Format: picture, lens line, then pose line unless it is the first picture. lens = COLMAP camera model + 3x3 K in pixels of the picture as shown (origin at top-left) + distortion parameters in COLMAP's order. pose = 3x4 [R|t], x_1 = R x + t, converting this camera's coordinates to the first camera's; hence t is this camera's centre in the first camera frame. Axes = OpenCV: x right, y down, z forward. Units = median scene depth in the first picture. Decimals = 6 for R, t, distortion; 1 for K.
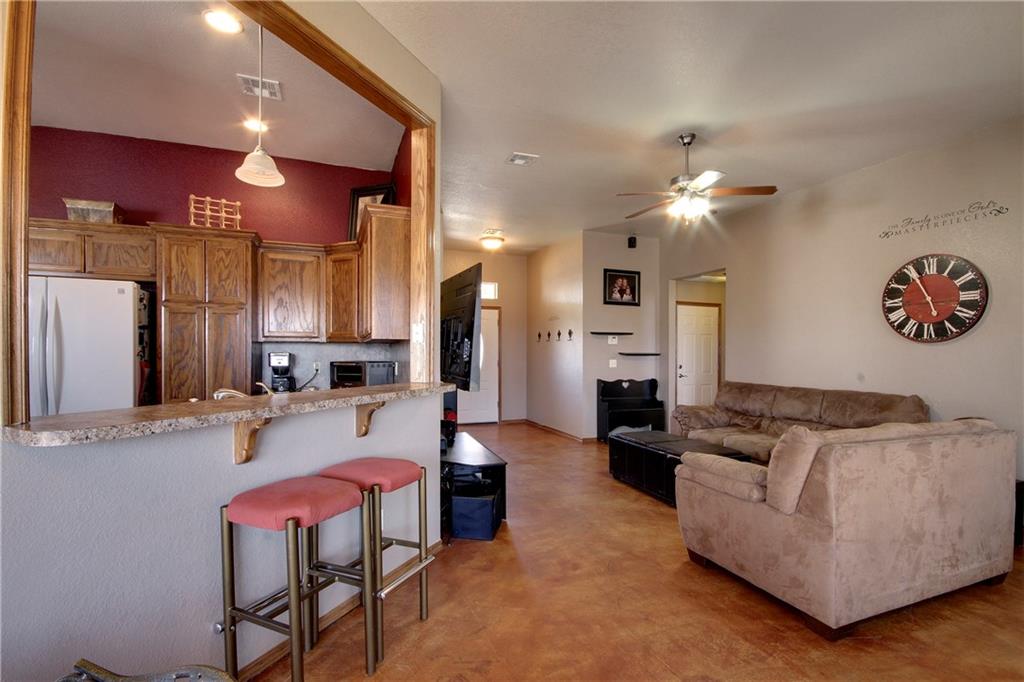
lens RADIAL K [[483.7, 0, 515.1], [0, 483.7, 338.2], [0, 0, 1]] dist [-0.000786, -0.000550]
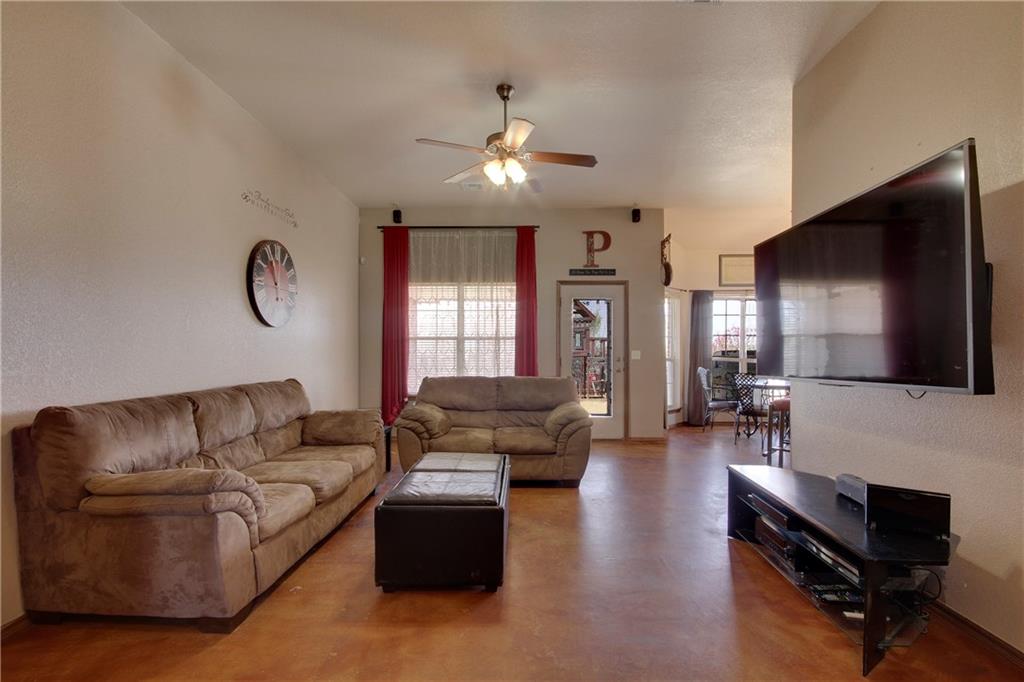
lens RADIAL K [[465.4, 0, 515.7], [0, 465.4, 346.8], [0, 0, 1]] dist [-0.001515, -0.000071]
pose [[-0.919510, -0.007010, 0.393004, 0.007133], [-0.017979, 0.999545, -0.024236, 0.066106], [-0.392656, -0.029351, -0.919217, 1.721114]]
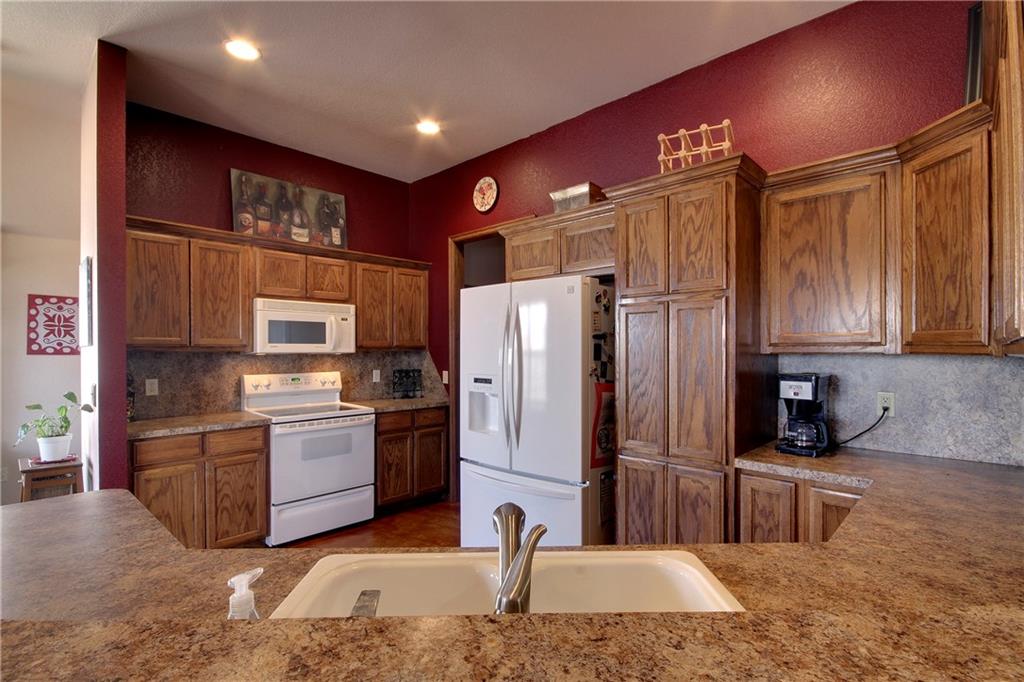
lens RADIAL K [[488.2, 0, 514.4], [0, 488.2, 352.7], [0, 0, 1]] dist [-0.007423, -0.000692]
pose [[0.422173, 0.001159, -0.906515, -0.134924], [0.025901, 0.999575, 0.013340, -0.009347], [0.906145, -0.029112, 0.421964, 0.493063]]
